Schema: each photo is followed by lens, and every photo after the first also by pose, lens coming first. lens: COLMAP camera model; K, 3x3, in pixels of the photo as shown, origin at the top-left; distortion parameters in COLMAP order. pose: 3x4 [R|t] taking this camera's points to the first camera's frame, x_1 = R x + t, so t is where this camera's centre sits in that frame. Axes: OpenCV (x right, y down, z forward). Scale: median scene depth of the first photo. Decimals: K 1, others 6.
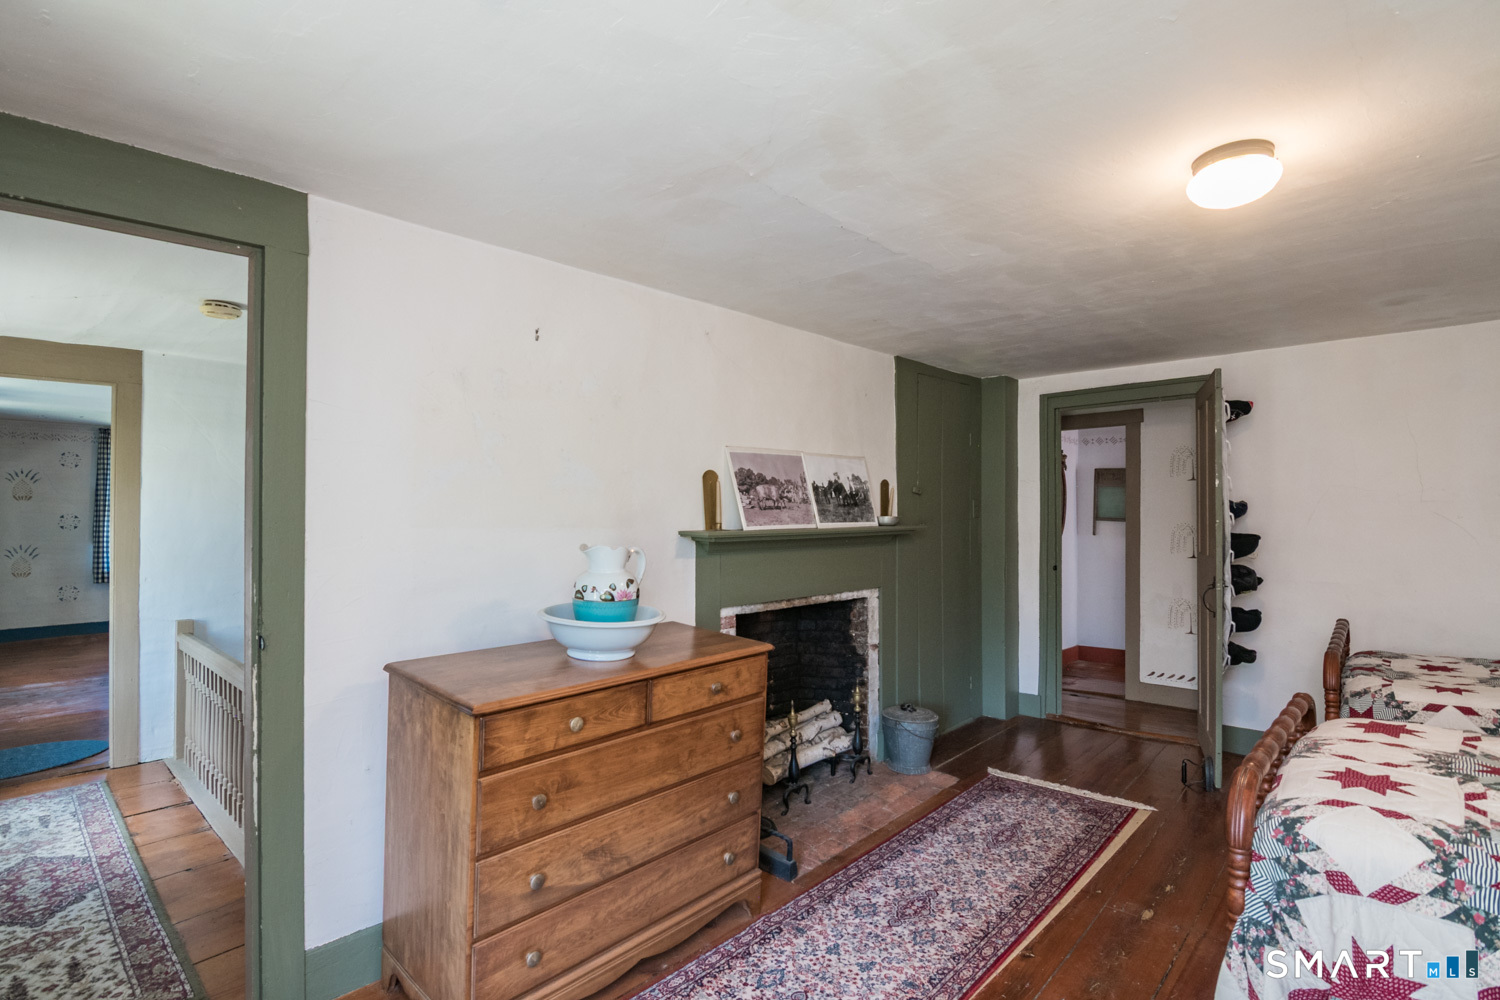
lens RADIAL K [[716.5, 0, 745.9], [0, 716.5, 502.0], [0, 0, 1]] dist [-0.013294, -0.000174]
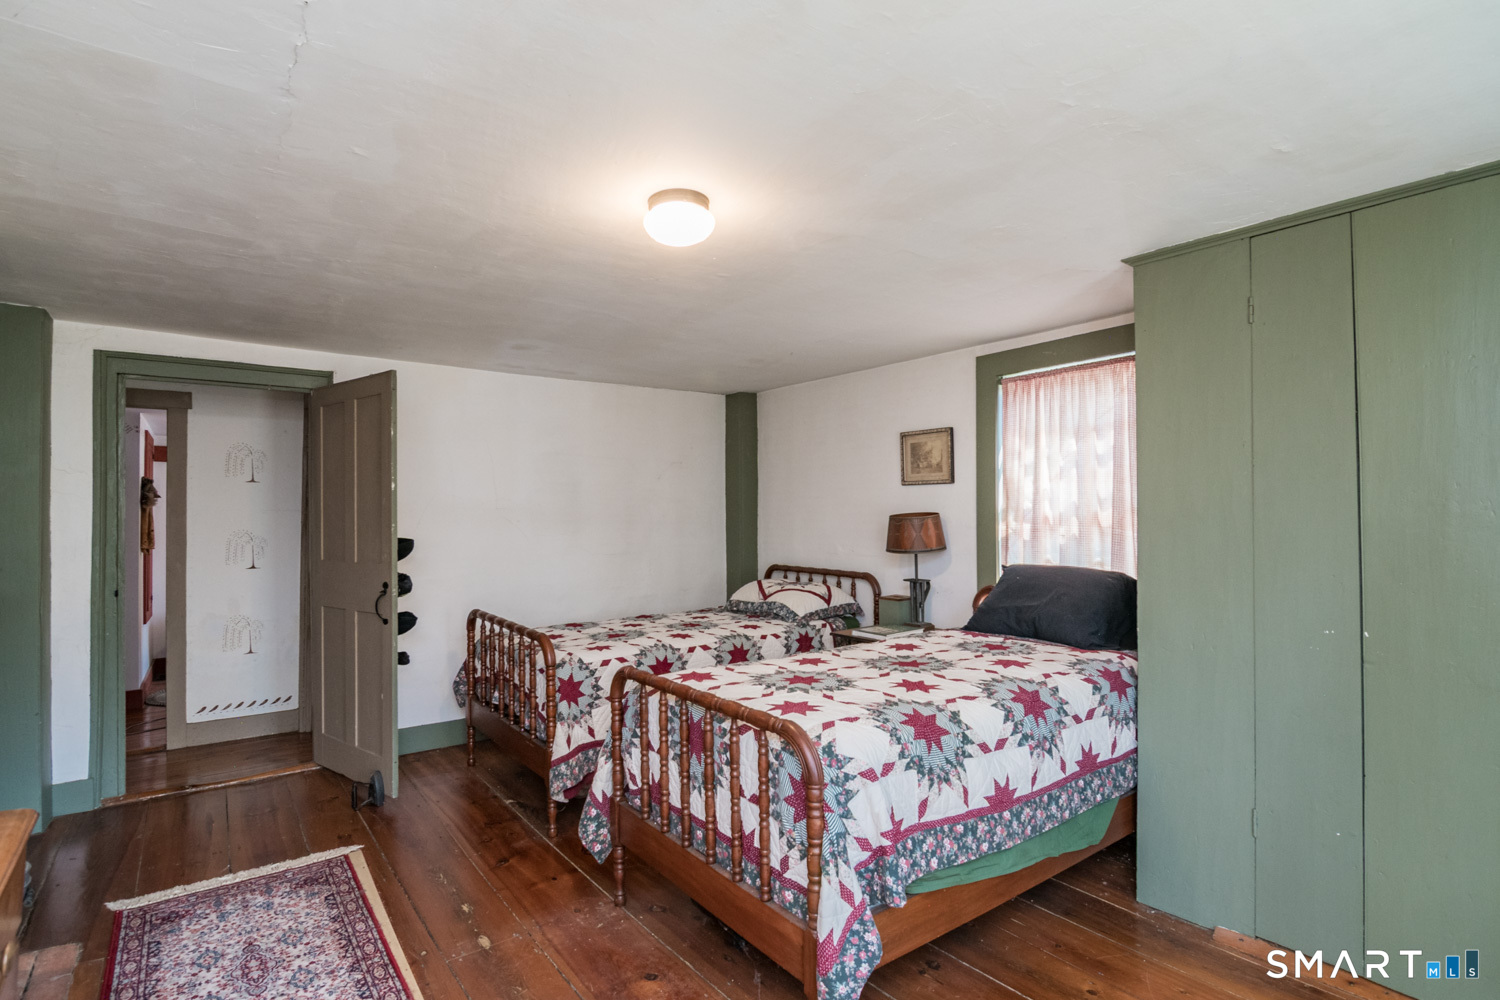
lens RADIAL K [[716.5, 0, 746.8], [0, 716.5, 510.0], [0, 0, 1]] dist [-0.013294, -0.000174]
pose [[0.196812, 0.013741, 0.980345, -0.233634], [-0.011960, 0.999861, -0.011614, 0.013144], [-0.980368, -0.009439, 0.196949, 0.377497]]
